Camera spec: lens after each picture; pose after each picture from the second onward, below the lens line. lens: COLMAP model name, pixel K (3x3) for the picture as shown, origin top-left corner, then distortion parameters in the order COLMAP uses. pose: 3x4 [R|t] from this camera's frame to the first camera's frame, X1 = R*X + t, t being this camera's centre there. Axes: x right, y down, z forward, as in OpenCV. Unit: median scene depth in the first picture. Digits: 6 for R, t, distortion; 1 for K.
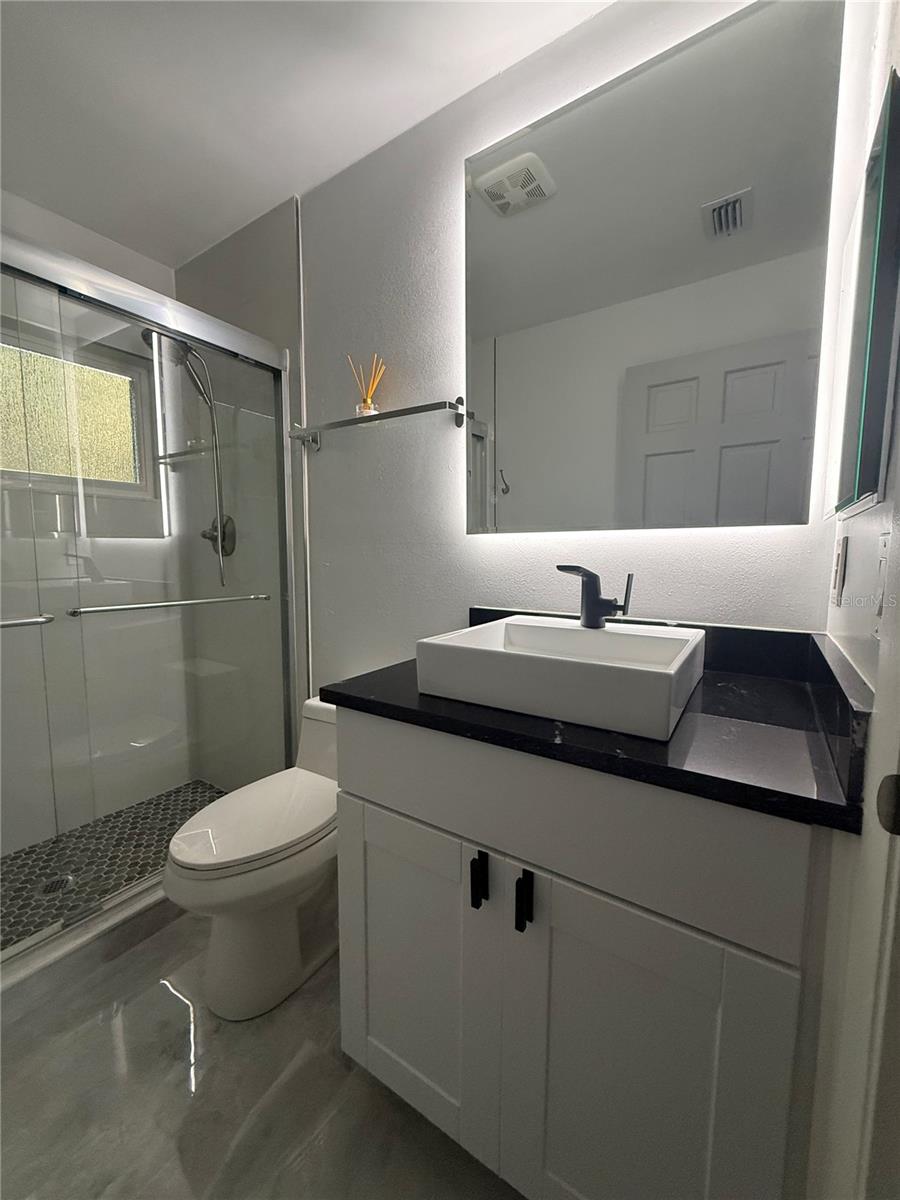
lens RADIAL K [[479.1, 0, 450.5], [0, 479.1, 602.3], [0, 0, 1]] dist [0.000332, 0.000145]
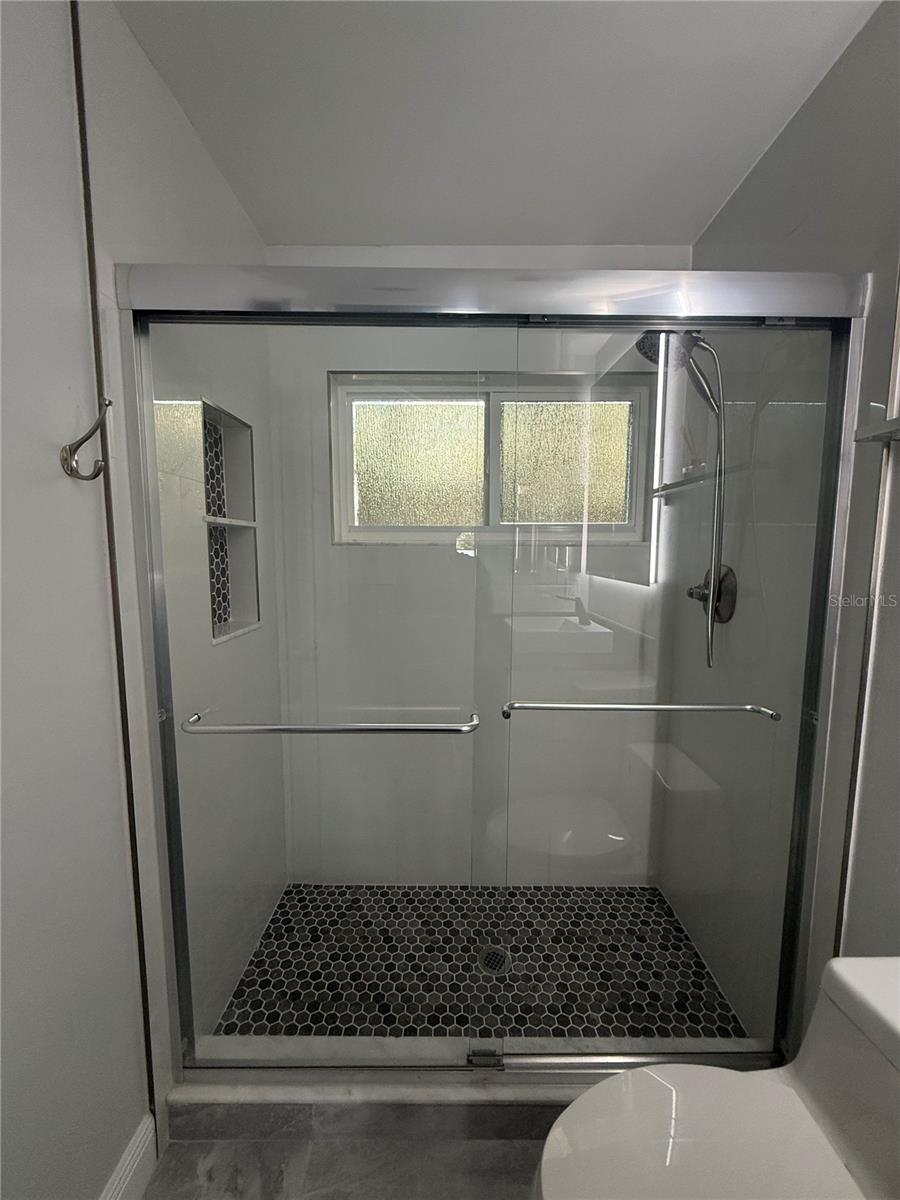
lens RADIAL K [[479.1, 0, 450.5], [0, 479.1, 602.3], [0, 0, 1]] dist [0.000332, 0.000145]
pose [[0.548950, 0.082237, -0.831800, -0.103543], [-0.087483, 0.995335, 0.040671, -0.121016], [0.831265, 0.050443, 0.553584, 0.283146]]
